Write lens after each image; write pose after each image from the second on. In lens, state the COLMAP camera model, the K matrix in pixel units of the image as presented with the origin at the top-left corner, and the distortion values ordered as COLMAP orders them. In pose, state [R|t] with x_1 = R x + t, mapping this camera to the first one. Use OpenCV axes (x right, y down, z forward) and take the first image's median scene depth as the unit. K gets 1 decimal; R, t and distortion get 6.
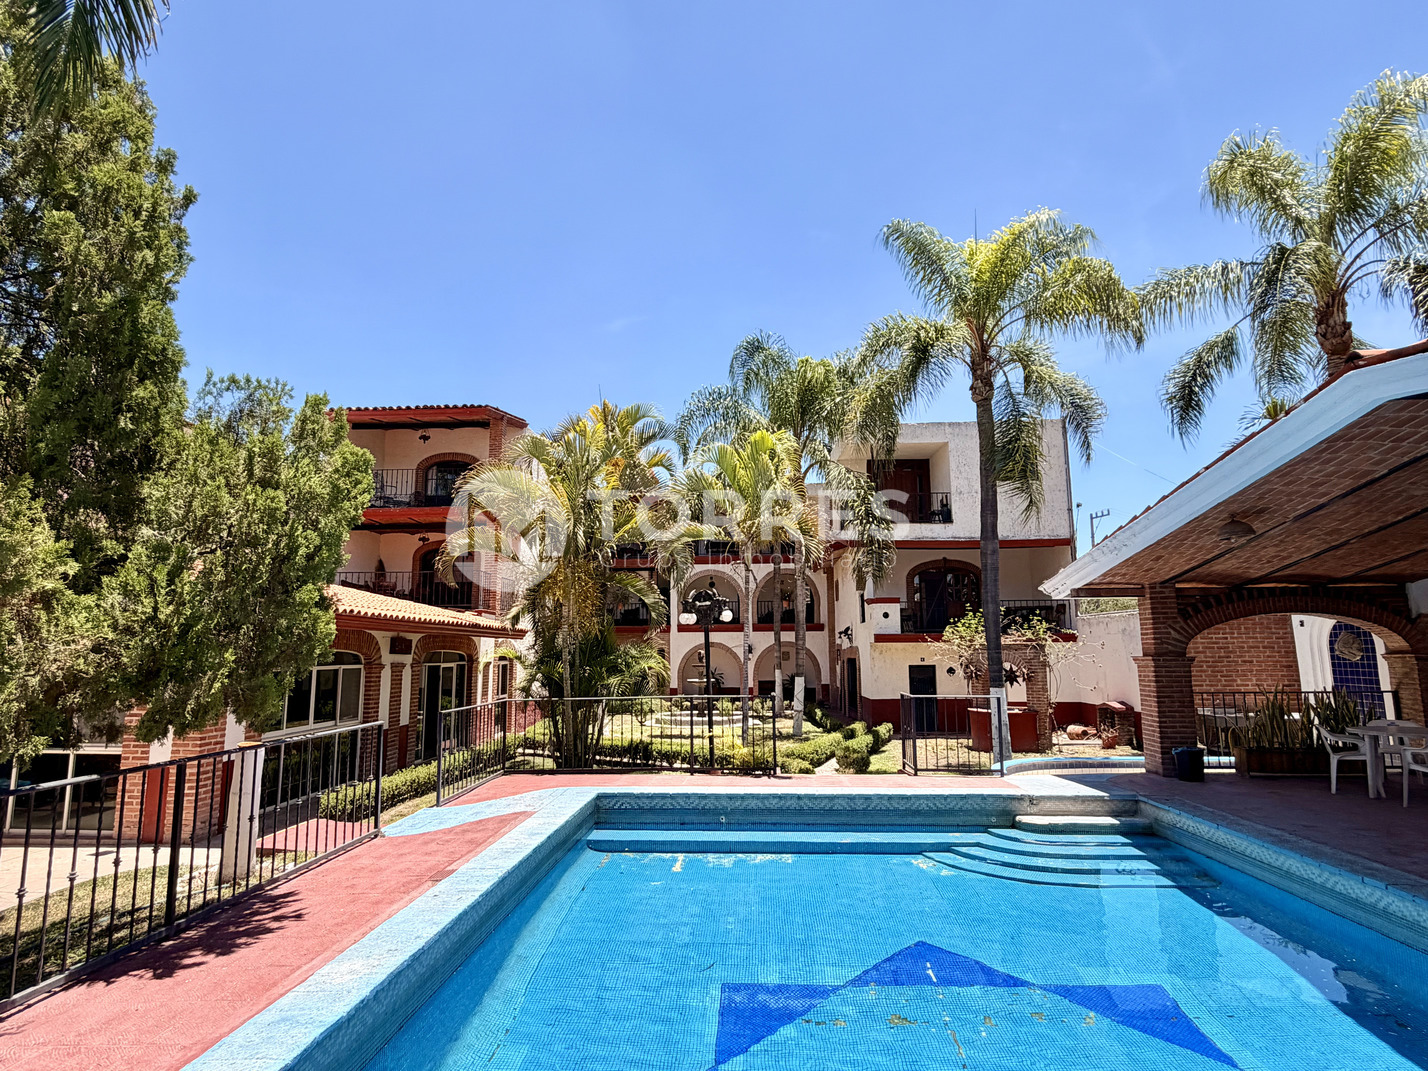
lens RADIAL K [[747.7, 0, 715.9], [0, 747.7, 535.6], [0, 0, 1]] dist [-0.002651, -0.000332]
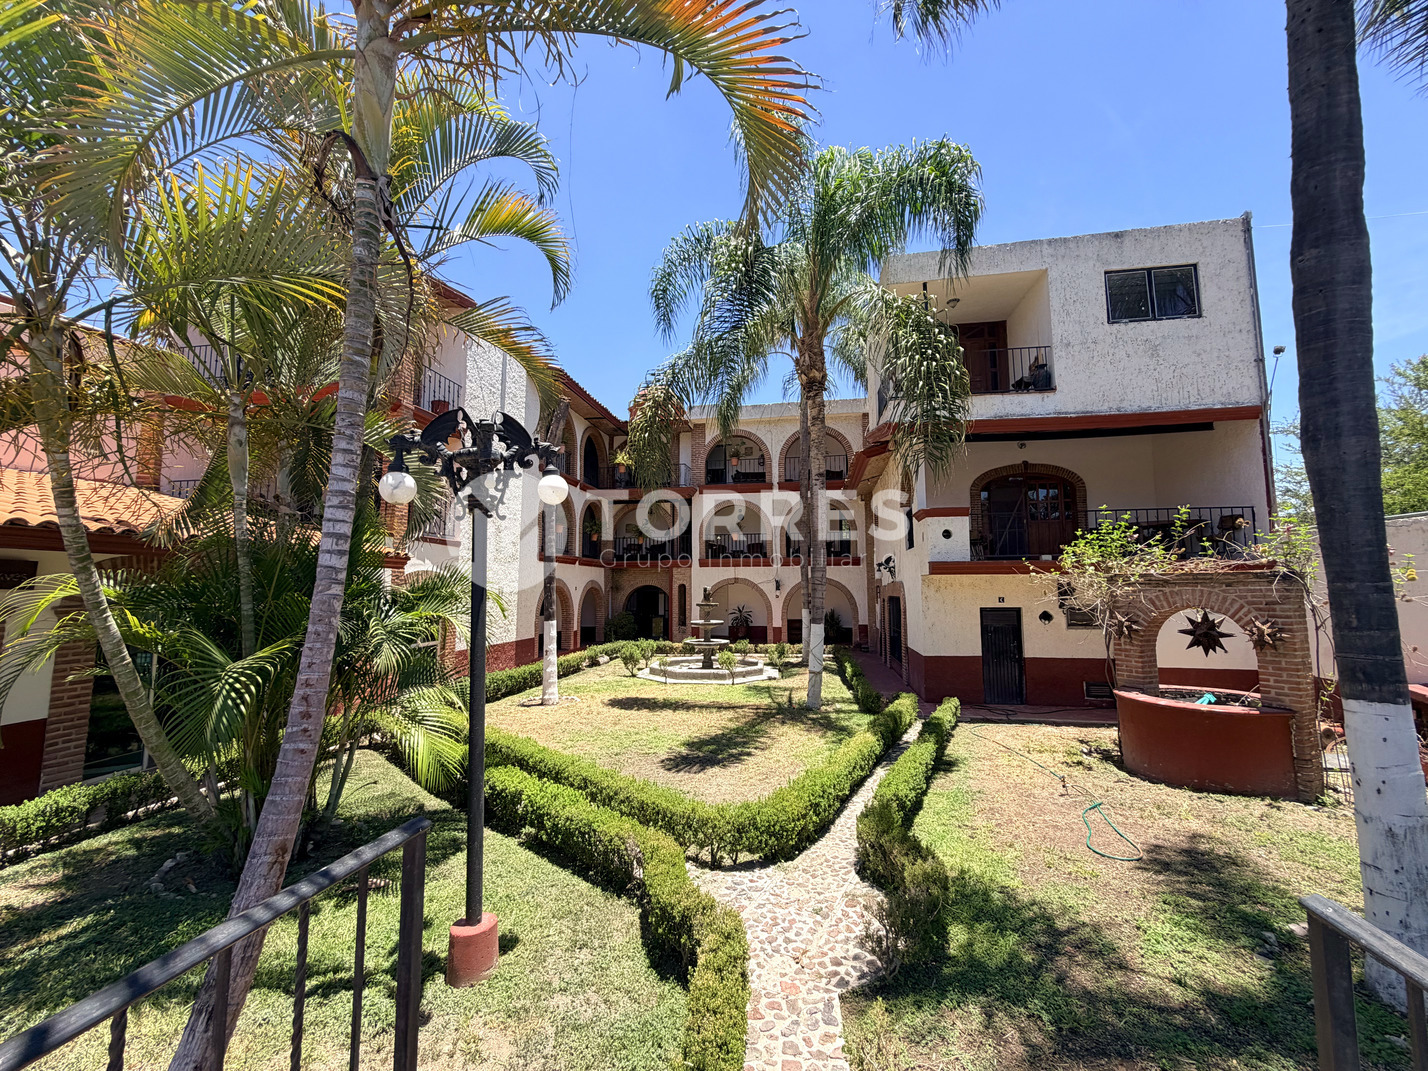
lens RADIAL K [[571.6, 0, 713.4], [0, 571.6, 539.9], [0, 0, 1]] dist [-0.006129, 0.000843]
pose [[0.991856, -0.010043, -0.126966, 0.082580], [0.018718, 0.997556, 0.067313, 0.071273], [0.125980, -0.069141, 0.989620, 0.454535]]
